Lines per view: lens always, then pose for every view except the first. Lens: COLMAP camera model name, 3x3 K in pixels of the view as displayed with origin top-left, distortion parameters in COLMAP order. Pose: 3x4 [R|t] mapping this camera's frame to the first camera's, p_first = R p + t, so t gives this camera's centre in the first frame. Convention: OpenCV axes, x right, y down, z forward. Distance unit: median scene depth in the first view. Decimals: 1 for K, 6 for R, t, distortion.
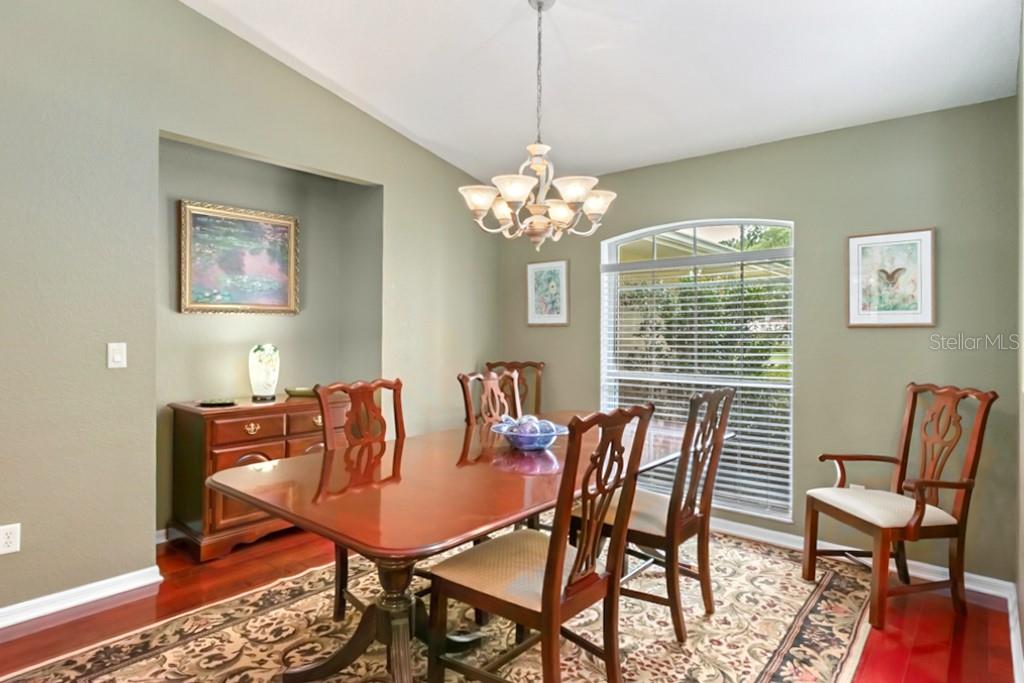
lens RADIAL K [[571.3, 0, 513.4], [0, 571.3, 340.7], [0, 0, 1]] dist [-0.004342, 0.000074]
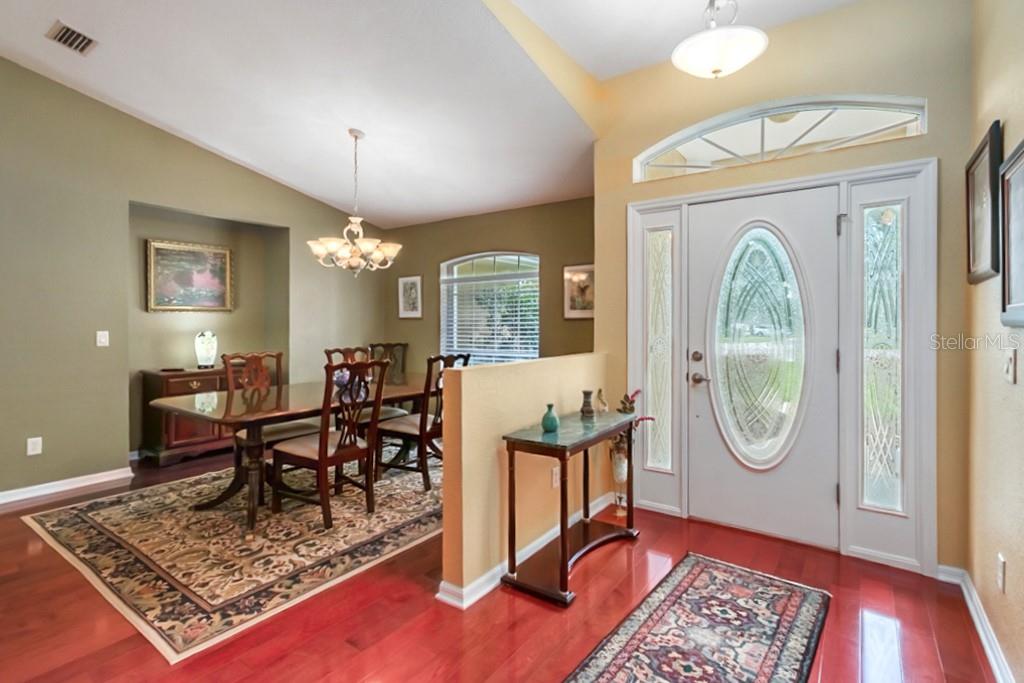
lens RADIAL K [[486.7, 0, 509.9], [0, 486.7, 332.6], [0, 0, 1]] dist [0.003675, 0.000135]
pose [[0.997341, -0.005834, 0.072638, 0.301667], [0.005402, 0.999967, 0.006141, 0.004497], [-0.072671, -0.005732, 0.997339, -0.394446]]
